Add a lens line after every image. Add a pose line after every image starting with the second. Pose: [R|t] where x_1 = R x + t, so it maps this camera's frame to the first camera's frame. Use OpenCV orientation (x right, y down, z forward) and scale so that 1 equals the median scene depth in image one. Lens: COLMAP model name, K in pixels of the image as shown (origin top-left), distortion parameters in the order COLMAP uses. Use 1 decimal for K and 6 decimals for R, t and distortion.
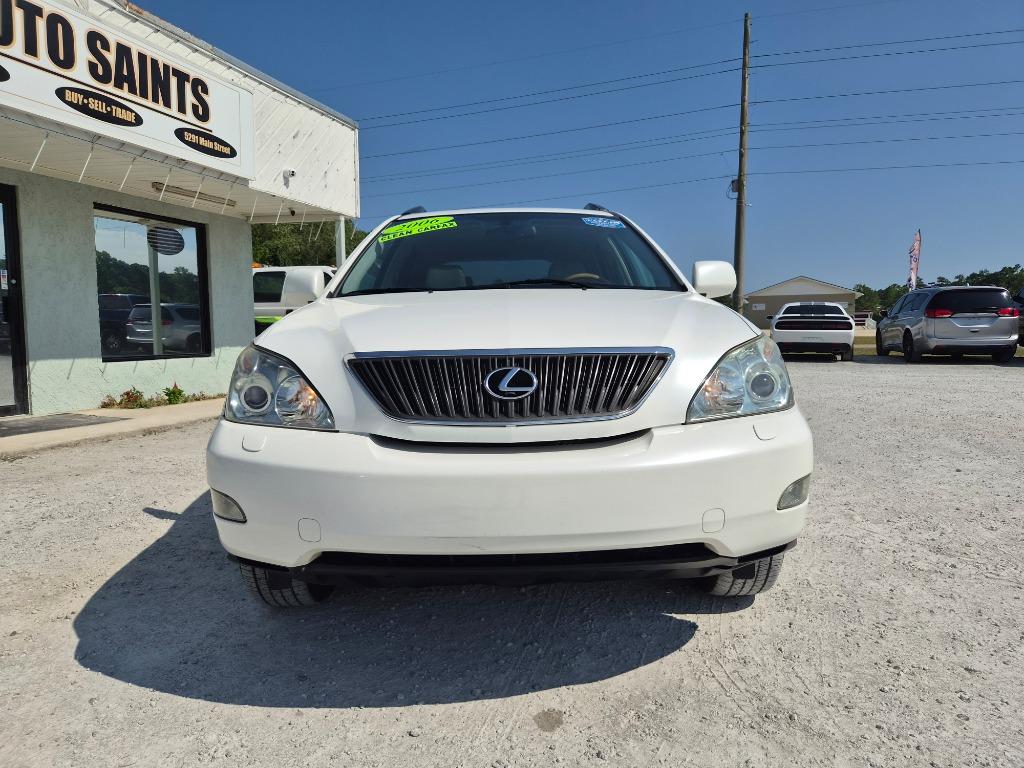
lens RADIAL K [[673.8, 0, 502.5], [0, 673.8, 394.5], [0, 0, 1]] dist [0.058429, -0.049957]
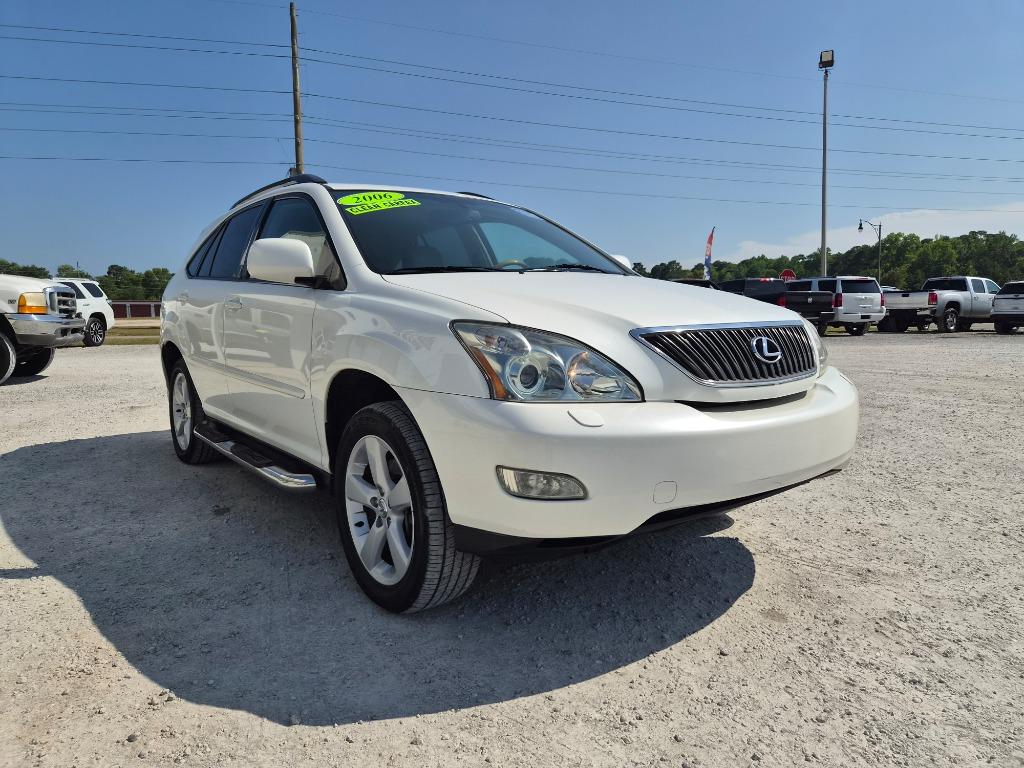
lens RADIAL K [[673.8, 0, 502.5], [0, 673.8, 394.5], [0, 0, 1]] dist [0.058429, -0.049957]
pose [[0.807709, -0.072464, 0.585111, -0.305952], [0.062250, 0.997353, 0.037586, -0.003308], [-0.586285, 0.006064, 0.810082, 0.076781]]
